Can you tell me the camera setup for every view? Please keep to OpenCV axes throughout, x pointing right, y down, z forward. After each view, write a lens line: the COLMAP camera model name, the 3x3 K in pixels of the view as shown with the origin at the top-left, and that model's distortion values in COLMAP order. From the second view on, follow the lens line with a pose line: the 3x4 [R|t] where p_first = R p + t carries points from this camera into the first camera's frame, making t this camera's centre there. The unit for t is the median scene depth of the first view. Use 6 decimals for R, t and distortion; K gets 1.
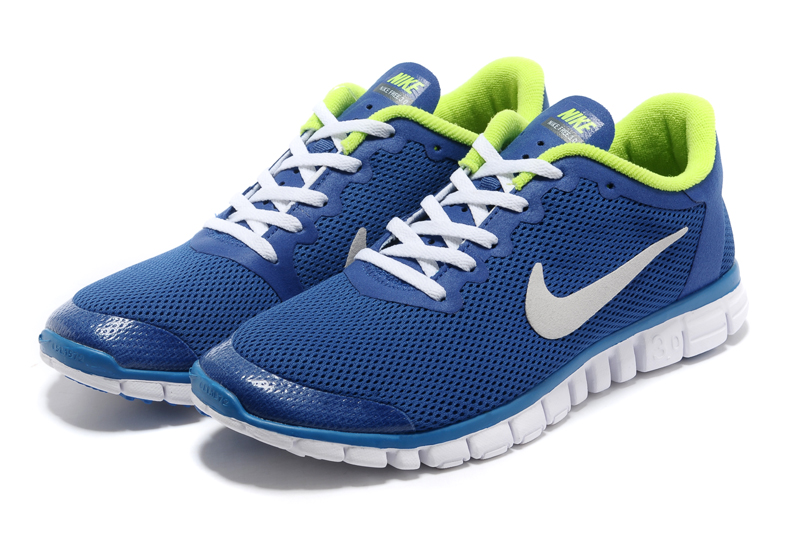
lens RADIAL K [[2071.1, 0, 405.9], [0, 2071.1, 269.3], [0, 0, 1]] dist [0.014823, 0.000000]
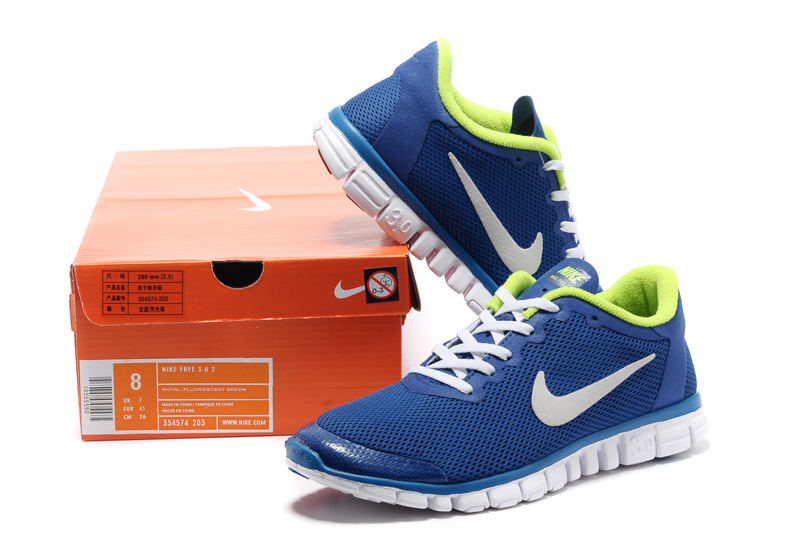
lens RADIAL K [[2071.1, 0, 402.9], [0, 2071.1, 268.6], [0, 0, 1]] dist [0.014823, 0.000000]
pose [[0.998683, -0.000938, -0.051289, 0.042769], [-0.009107, 0.980708, -0.195267, 0.197270], [0.050483, 0.195477, 0.979408, -0.353314]]
